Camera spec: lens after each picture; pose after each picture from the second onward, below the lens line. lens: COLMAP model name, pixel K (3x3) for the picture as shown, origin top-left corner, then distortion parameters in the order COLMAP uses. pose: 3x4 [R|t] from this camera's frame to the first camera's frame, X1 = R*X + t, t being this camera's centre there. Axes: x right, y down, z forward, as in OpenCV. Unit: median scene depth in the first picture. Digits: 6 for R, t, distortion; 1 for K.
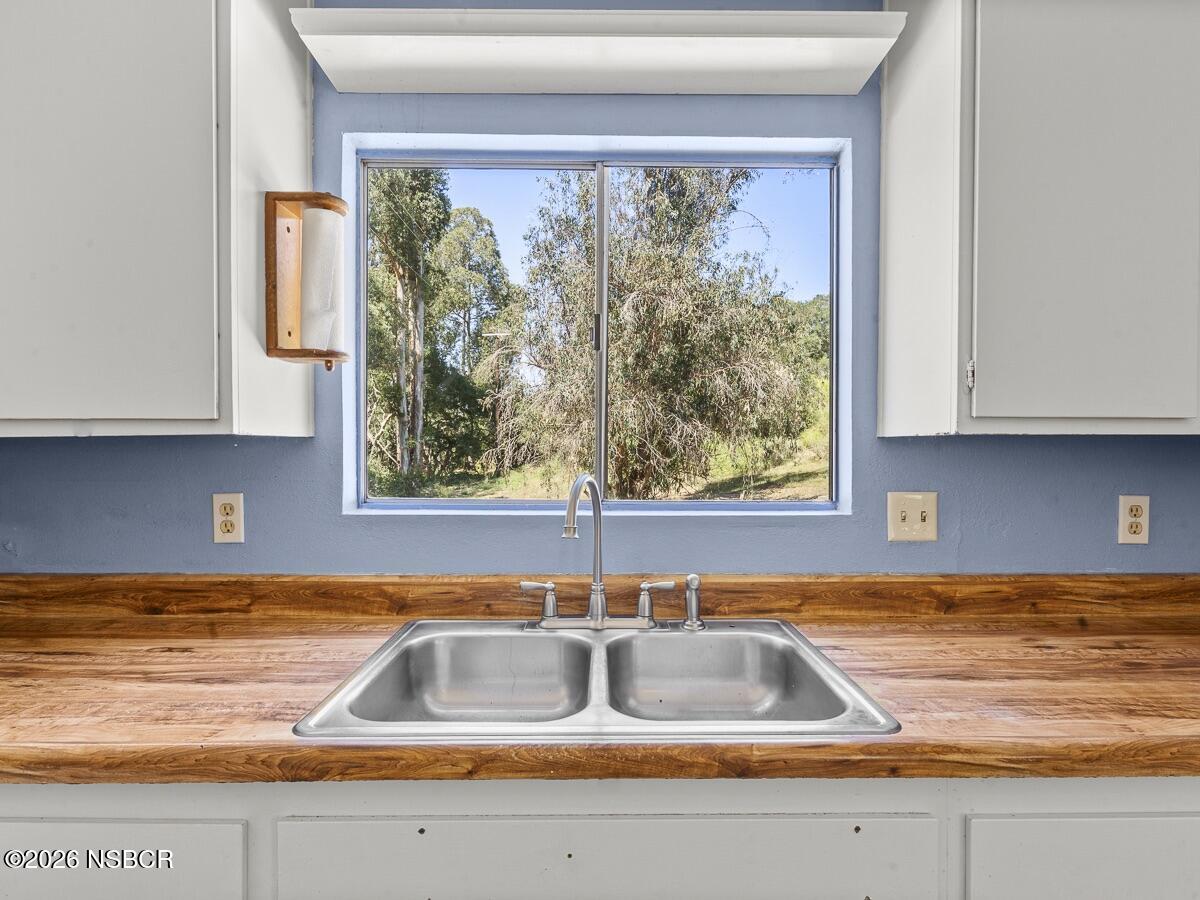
lens RADIAL K [[613.9, 0, 597.7], [0, 613.9, 449.9], [0, 0, 1]] dist [-0.004696, -0.000330]
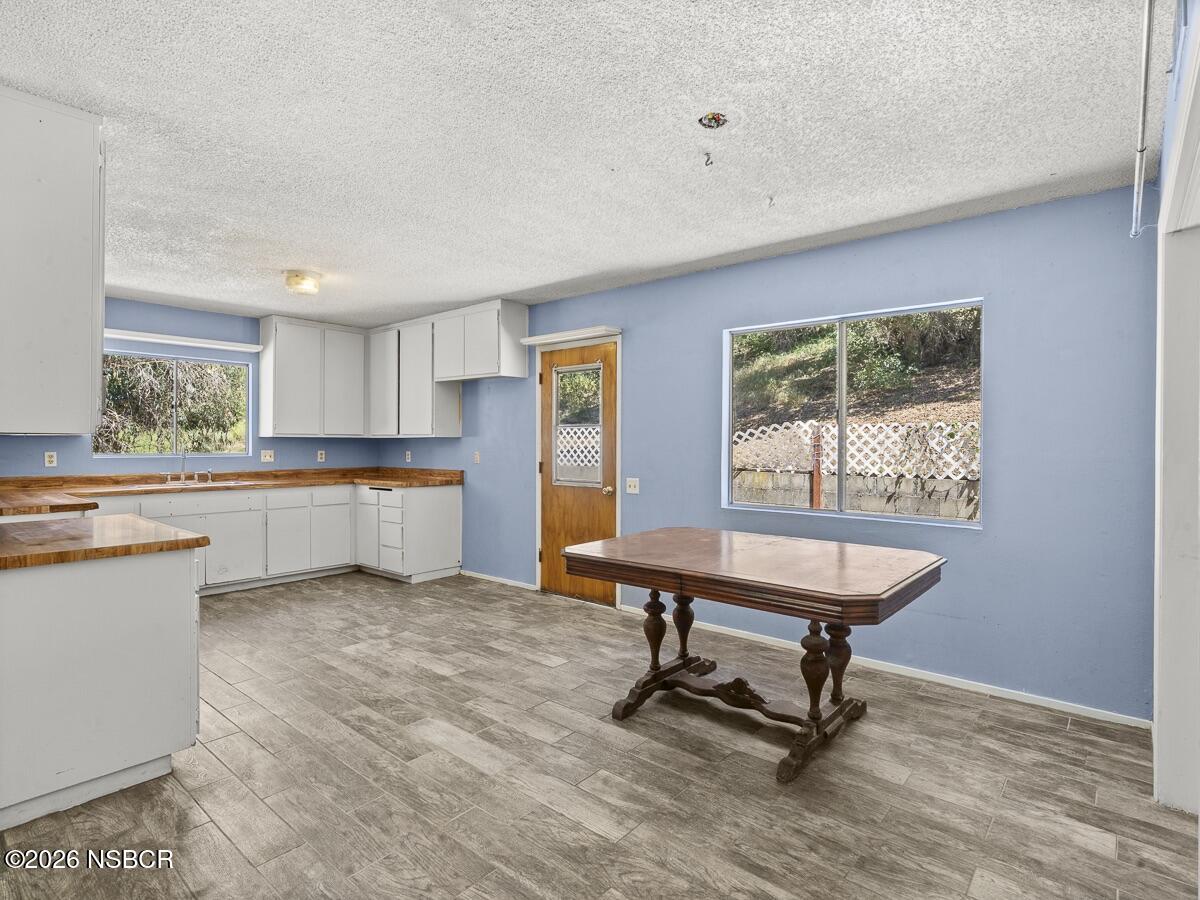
lens RADIAL K [[613.9, 0, 595.0], [0, 613.9, 444.3], [0, 0, 1]] dist [-0.004696, -0.000330]
pose [[0.654073, 0.000208, 0.756432, -0.078988], [-0.002272, 0.999996, 0.001690, 0.001226], [-0.756428, -0.002824, 0.654071, -0.228458]]
